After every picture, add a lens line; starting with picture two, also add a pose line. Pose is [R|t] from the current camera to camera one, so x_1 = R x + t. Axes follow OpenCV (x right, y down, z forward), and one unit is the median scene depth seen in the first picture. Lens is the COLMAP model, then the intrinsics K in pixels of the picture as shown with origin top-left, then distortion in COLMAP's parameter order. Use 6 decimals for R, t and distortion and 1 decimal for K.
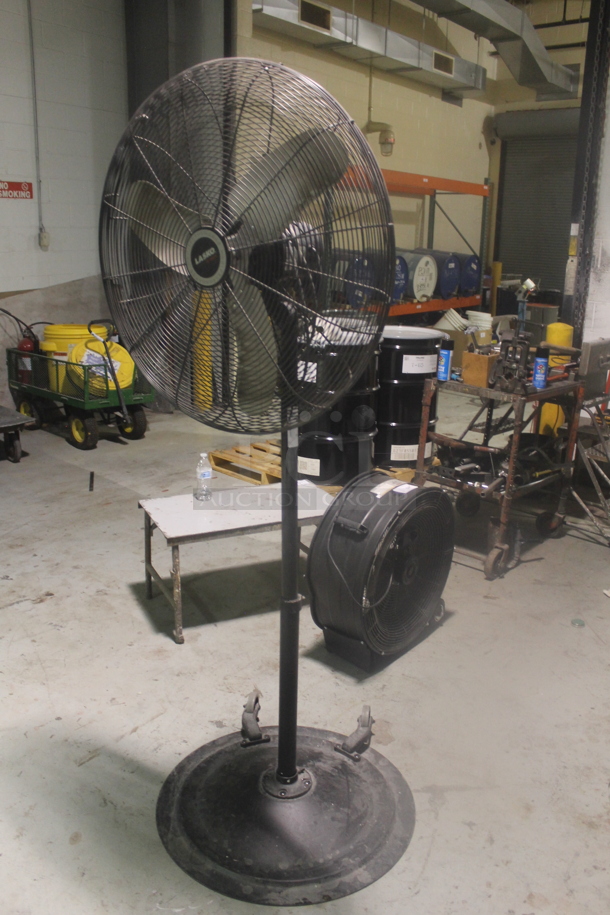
lens RADIAL K [[769.9, 0, 305.0], [0, 769.9, 457.5], [0, 0, 1]] dist [-0.161010, 0.139042]
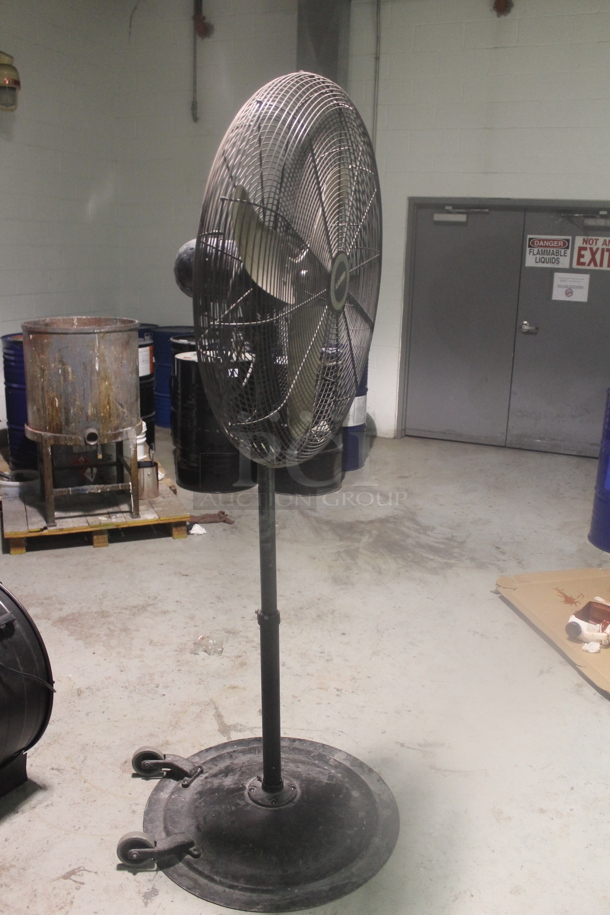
lens RADIAL K [[769.9, 0, 305.0], [0, 769.9, 457.5], [0, 0, 1]] dist [-0.161010, 0.139042]
pose [[-0.261325, -0.273559, 0.925675, -0.192251], [0.237328, 0.911351, 0.336326, -0.069896], [-0.935620, 0.307579, -0.173236, 0.224792]]
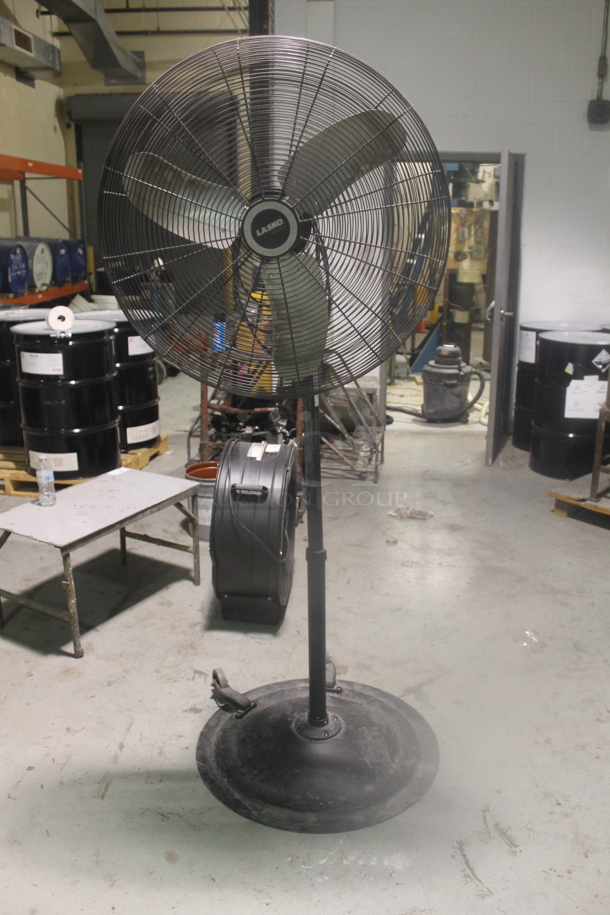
lens RADIAL K [[769.9, 0, 305.0], [0, 769.9, 457.5], [0, 0, 1]] dist [-0.161010, 0.139042]
pose [[0.829532, -0.180772, 0.528392, -0.120973], [0.171162, 0.982923, 0.067566, -0.003458], [-0.531583, 0.034393, 0.846307, 0.020822]]
